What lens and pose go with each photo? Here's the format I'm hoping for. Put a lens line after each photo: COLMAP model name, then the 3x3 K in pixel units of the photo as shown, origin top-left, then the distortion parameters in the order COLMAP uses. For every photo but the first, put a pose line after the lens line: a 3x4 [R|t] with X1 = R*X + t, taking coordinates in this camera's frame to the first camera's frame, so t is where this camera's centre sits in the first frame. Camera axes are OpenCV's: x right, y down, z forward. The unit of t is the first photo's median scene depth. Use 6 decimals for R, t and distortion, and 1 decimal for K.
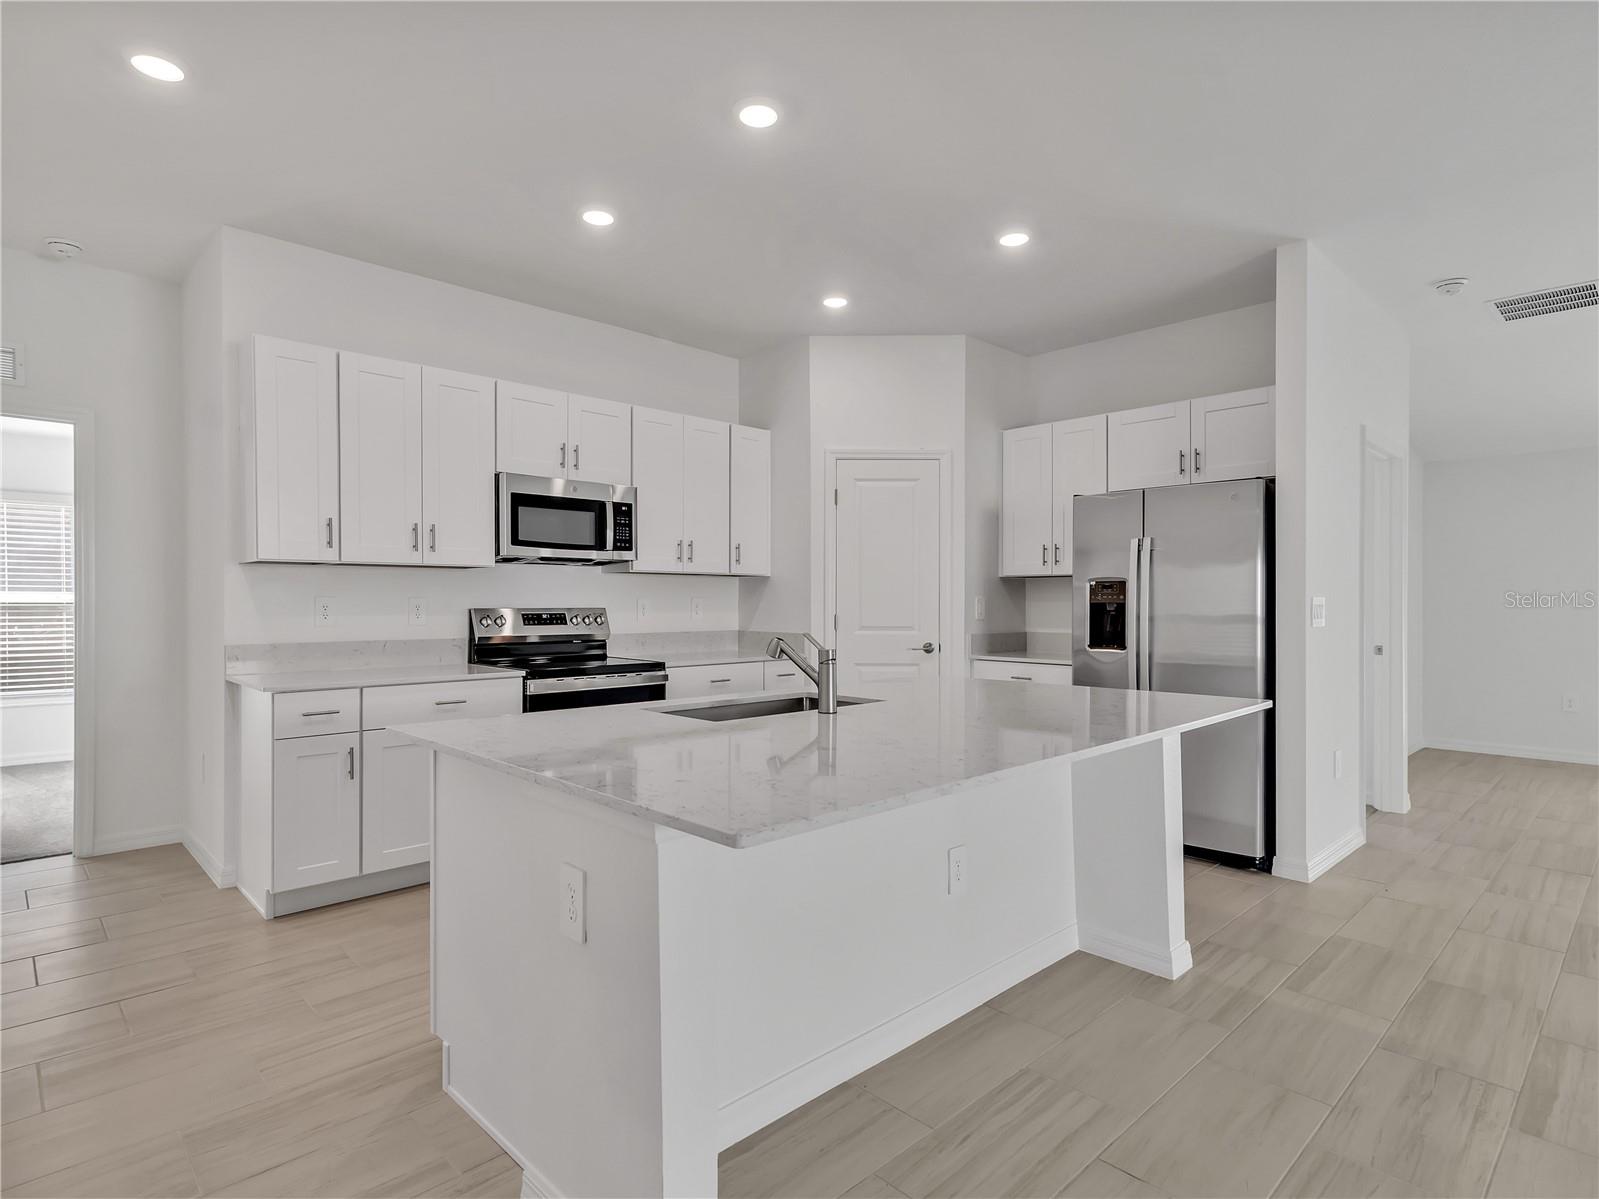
lens RADIAL K [[844.6, 0, 799.5], [0, 844.6, 599.5], [0, 0, 1]] dist [0.000408, 0.000749]
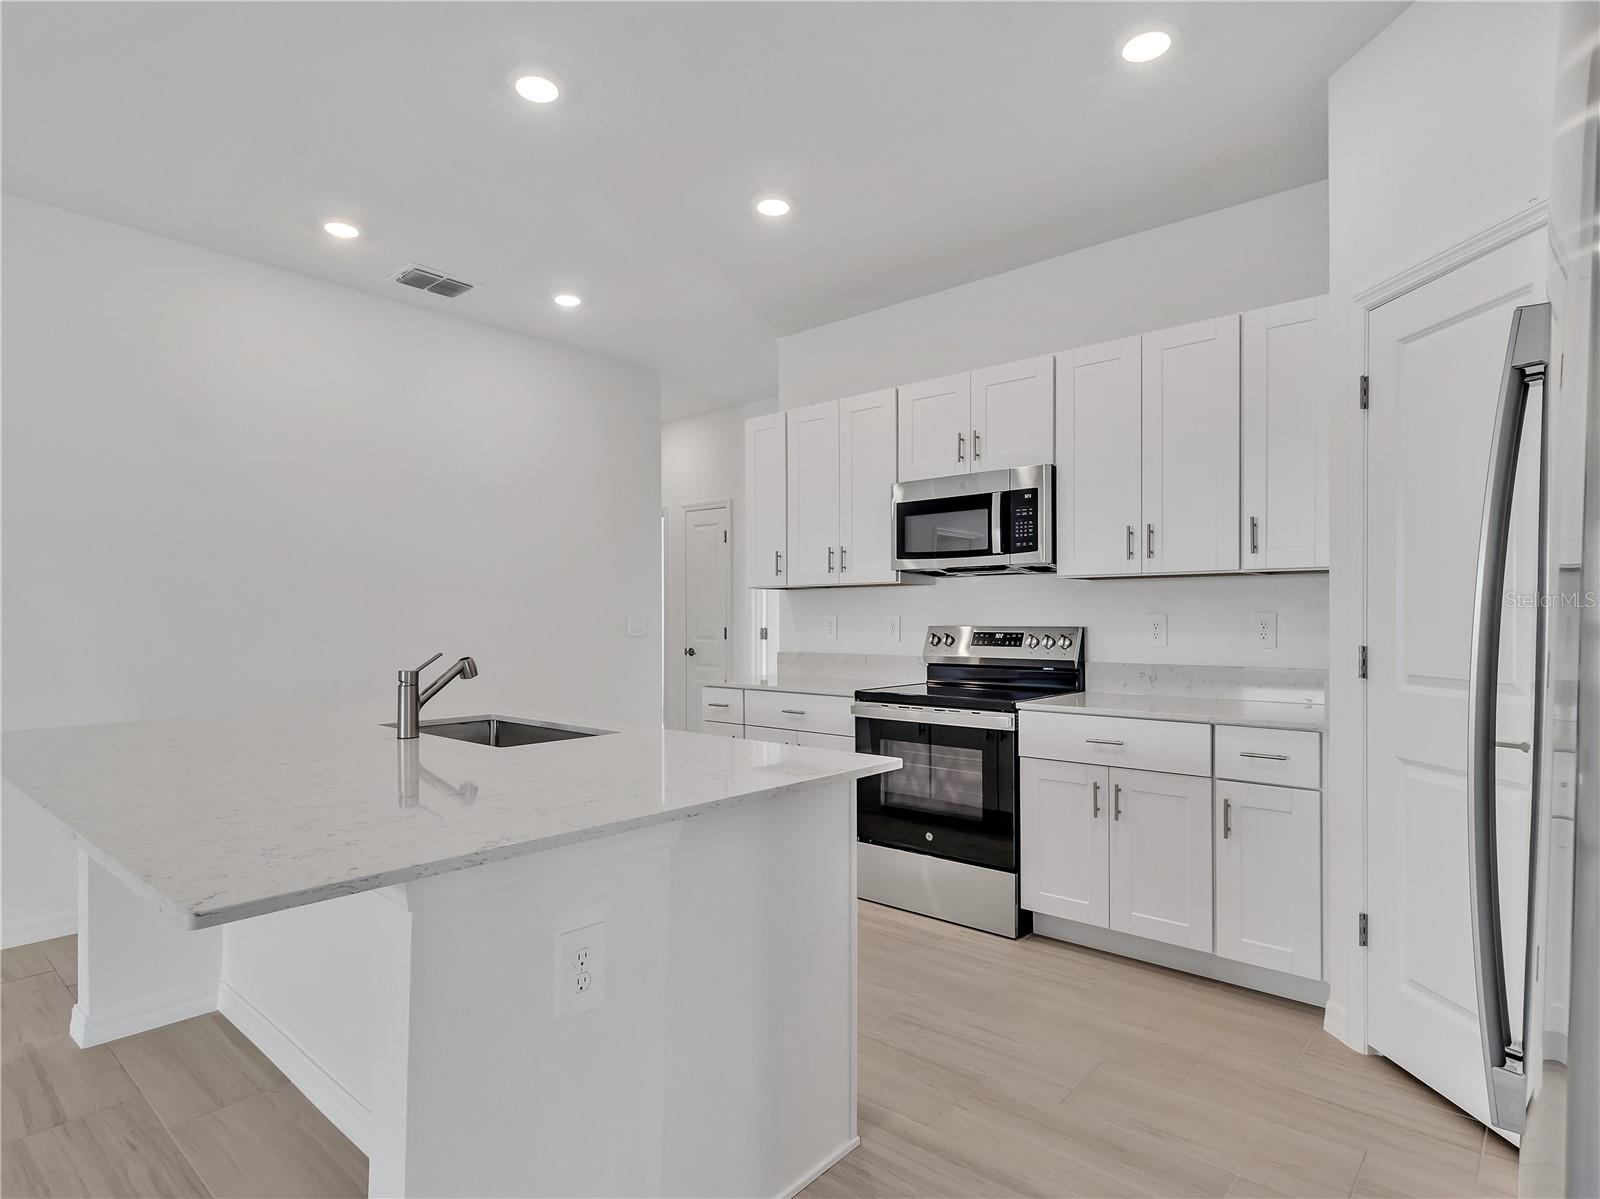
lens RADIAL K [[874.7, 0, 792.0], [0, 874.7, 619.4], [0, 0, 1]] dist [0.001029, 0.000164]
pose [[0.080109, 0.005515, -0.996771, 0.579534], [0.010937, 0.999920, 0.006411, -0.004642], [0.996726, -0.011415, 0.080042, 0.751612]]
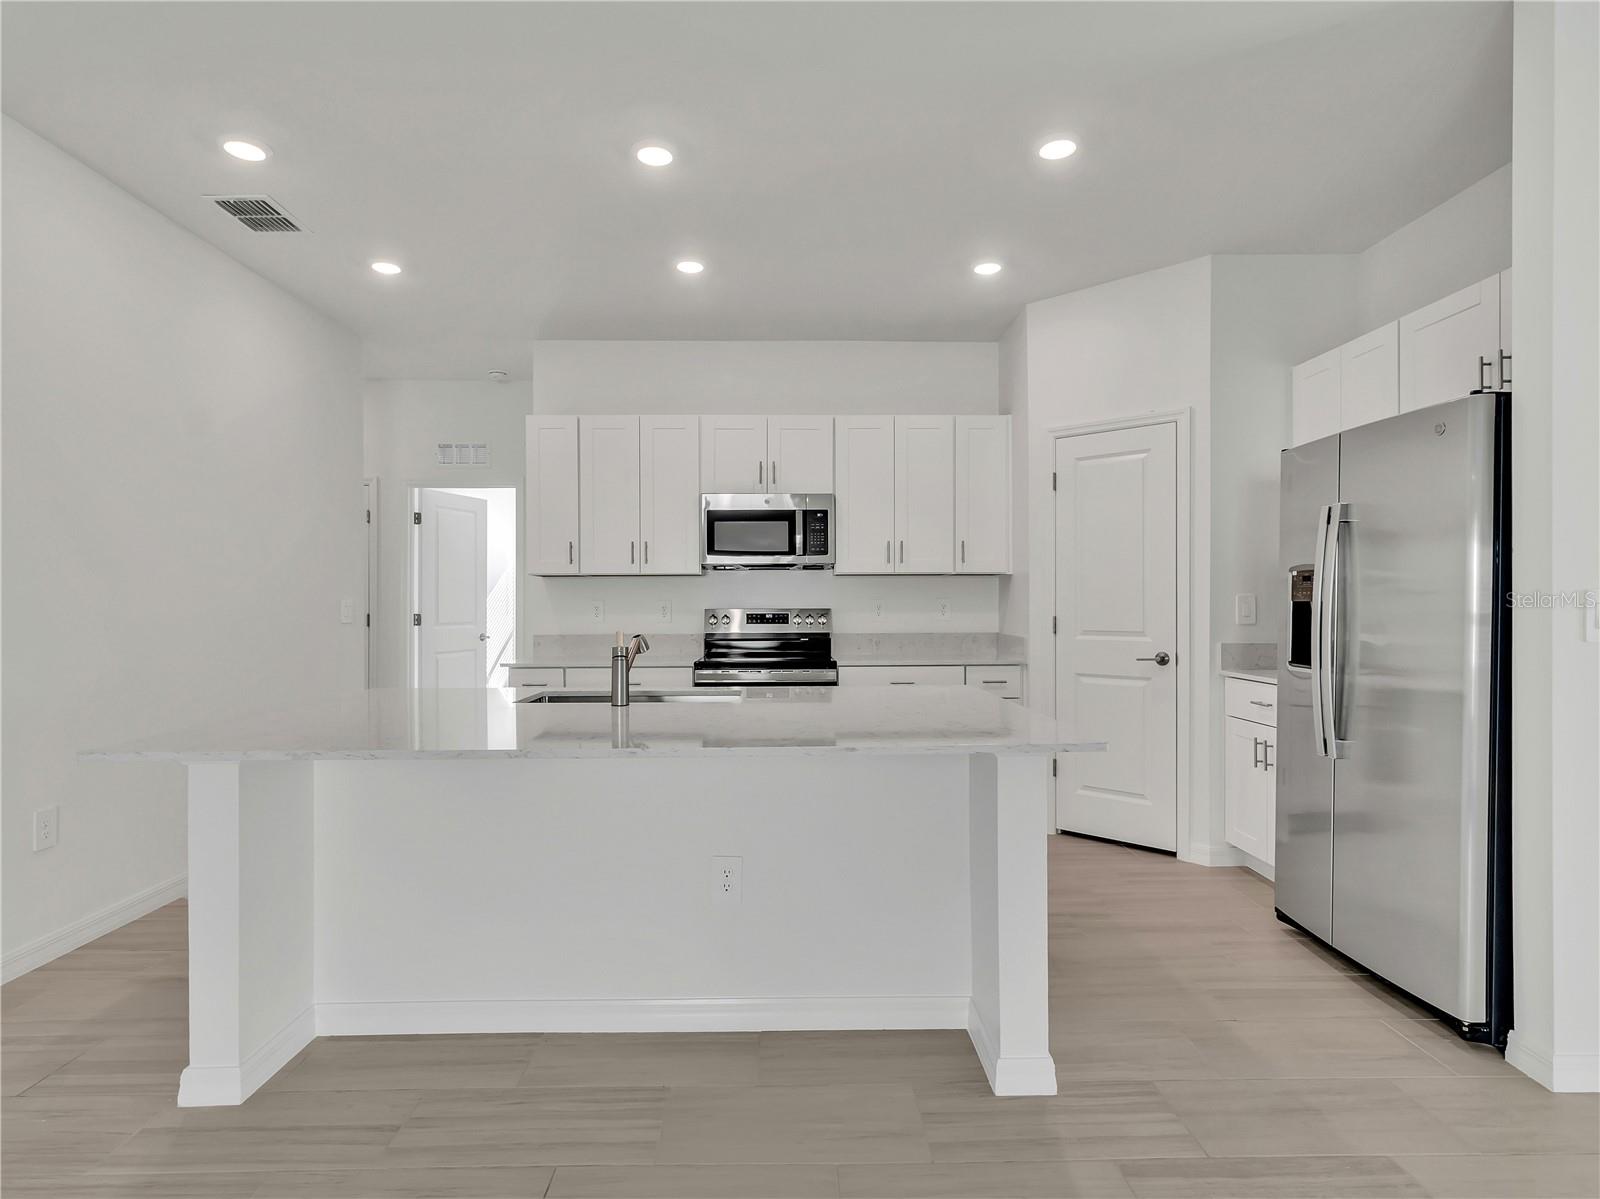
lens RADIAL K [[864.2, 0, 800.0], [0, 864.2, 599.5], [0, 0, 1]] dist [0.002595, 0.001003]
pose [[0.733780, -0.007944, -0.679340, 0.530113], [0.006159, 0.999968, -0.005041, 0.003951], [0.679359, -0.000485, 0.733806, 0.193060]]
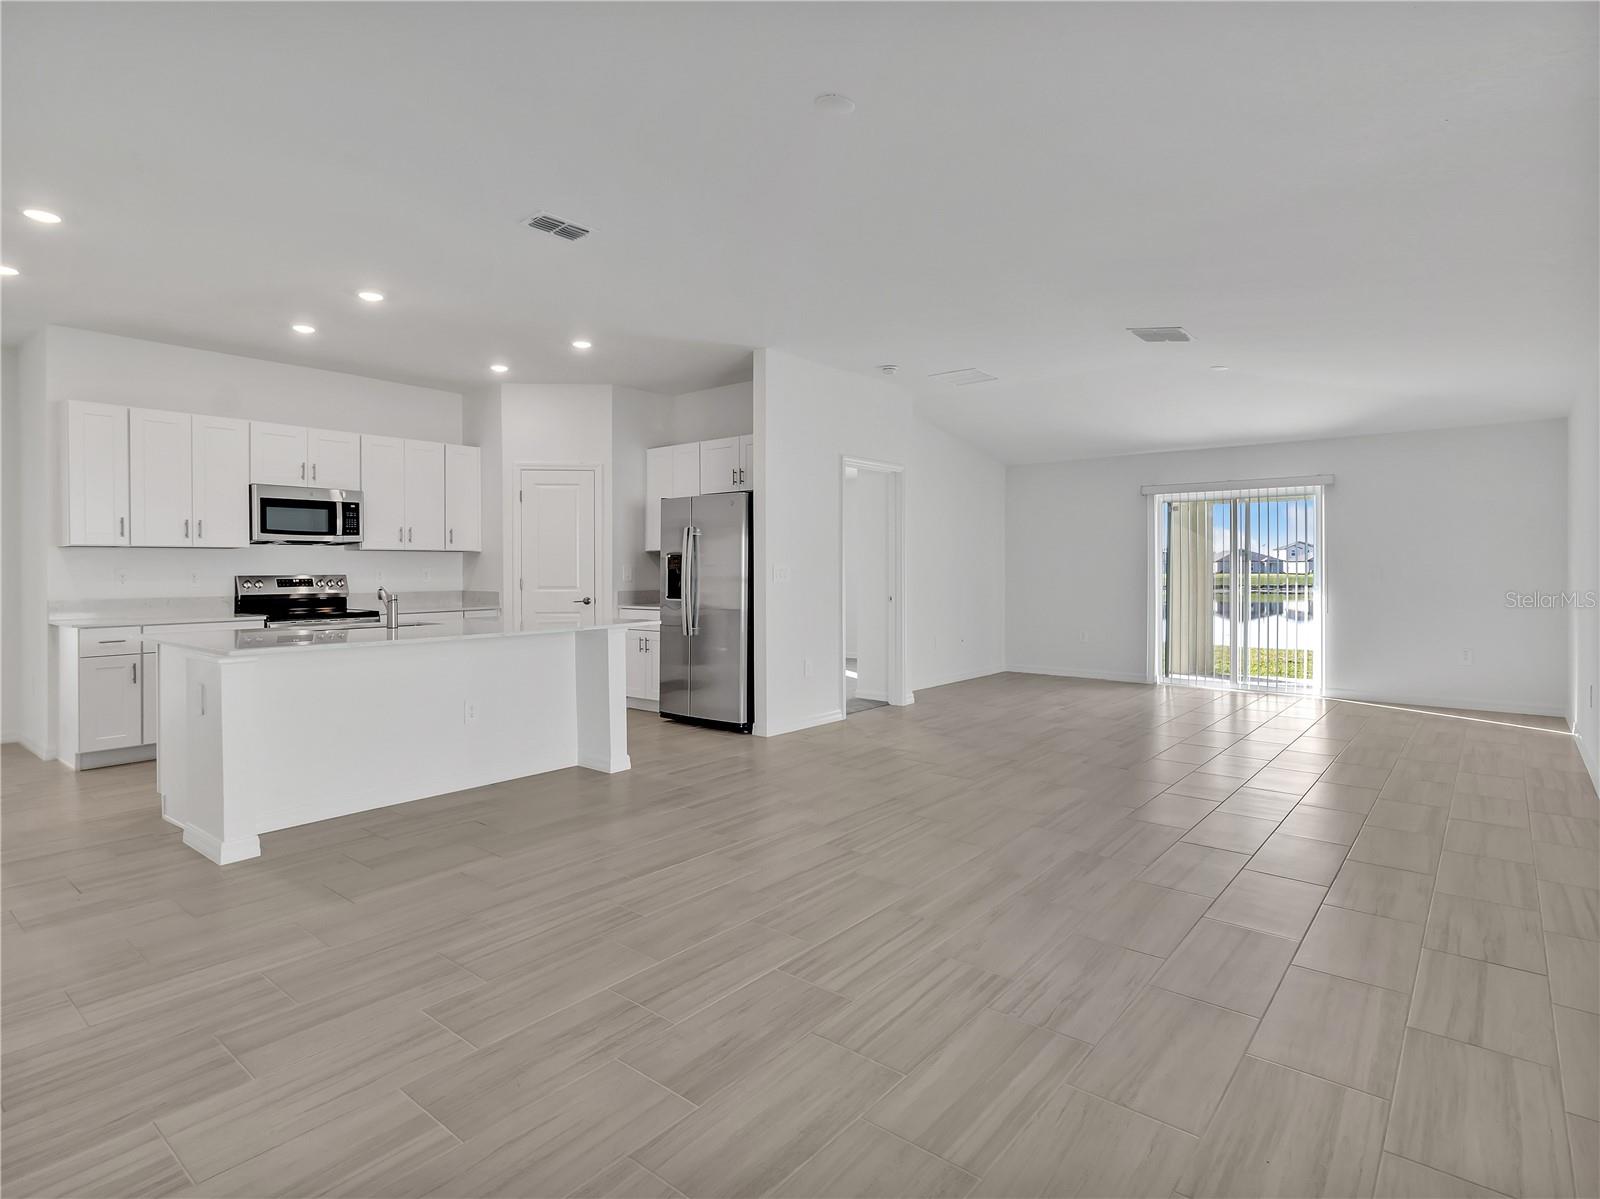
lens RADIAL K [[837.0, 0, 797.0], [0, 837.0, 563.2], [0, 0, 1]] dist [0.000633, 0.000495]
pose [[0.993350, -0.006149, 0.114969, 0.400074], [0.006651, 0.999970, -0.003977, 0.001098], [-0.114942, 0.004716, 0.993361, -0.537564]]
